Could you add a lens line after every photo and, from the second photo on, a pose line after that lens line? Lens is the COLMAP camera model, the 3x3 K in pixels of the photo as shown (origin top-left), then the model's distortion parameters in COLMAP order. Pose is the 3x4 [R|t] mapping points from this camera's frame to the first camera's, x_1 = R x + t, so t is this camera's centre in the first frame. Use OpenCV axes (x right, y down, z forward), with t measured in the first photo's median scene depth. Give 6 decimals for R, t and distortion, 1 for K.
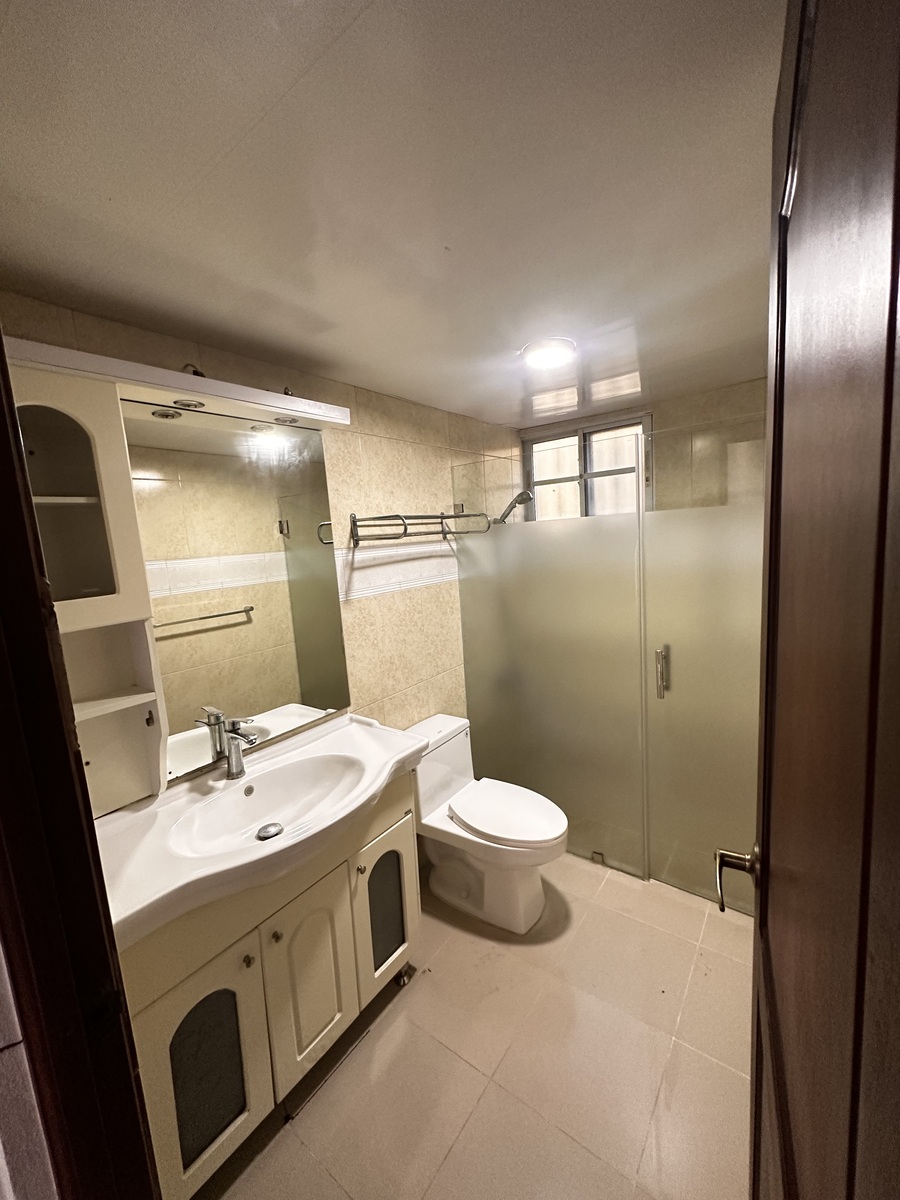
lens RADIAL K [[484.4, 0, 450.4], [0, 484.4, 598.3], [0, 0, 1]] dist [-0.003243, 0.000504]
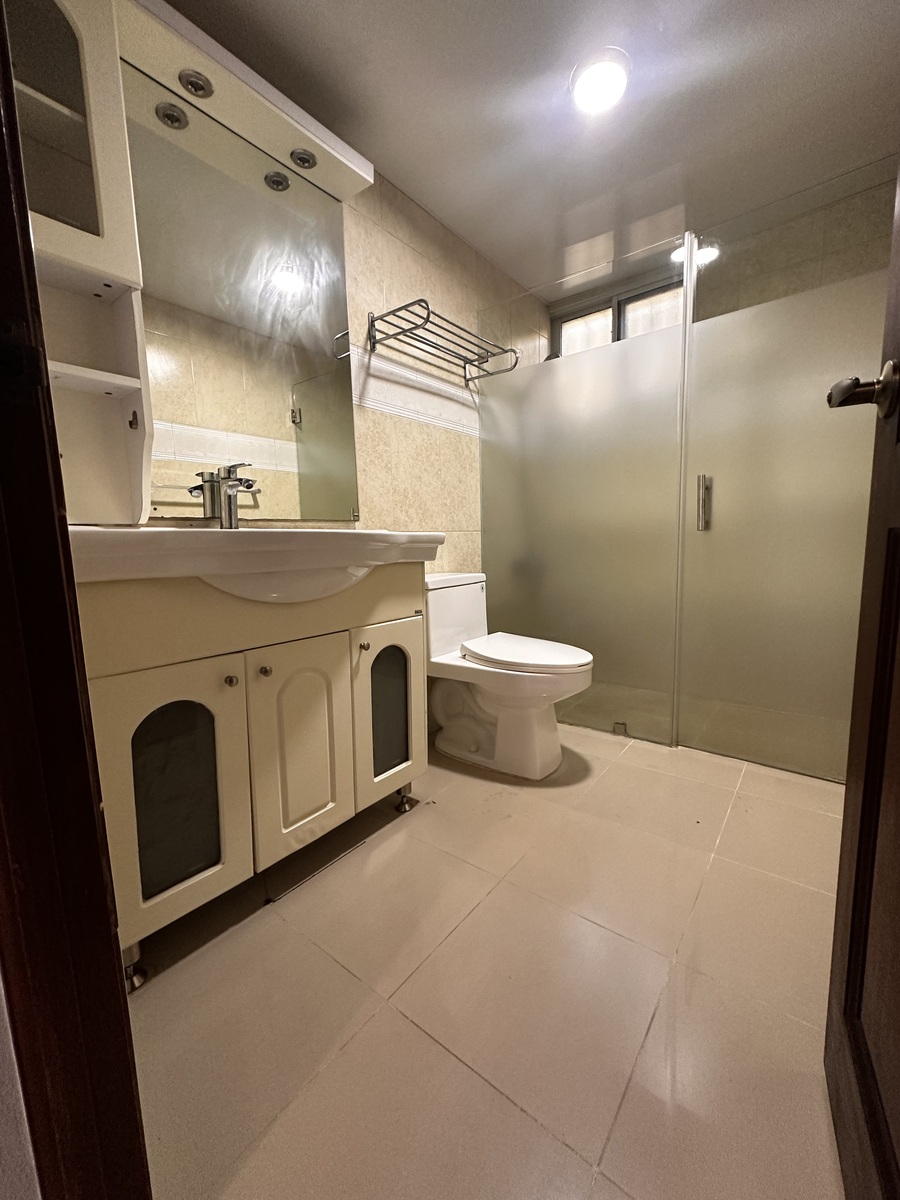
lens RADIAL K [[484.4, 0, 449.8], [0, 484.4, 601.5], [0, 0, 1]] dist [-0.003243, 0.000504]
pose [[0.998881, 0.043060, -0.019558, -0.010455], [-0.043209, 0.999040, -0.007263, 0.354537], [0.019226, 0.008099, 0.999782, 0.085310]]
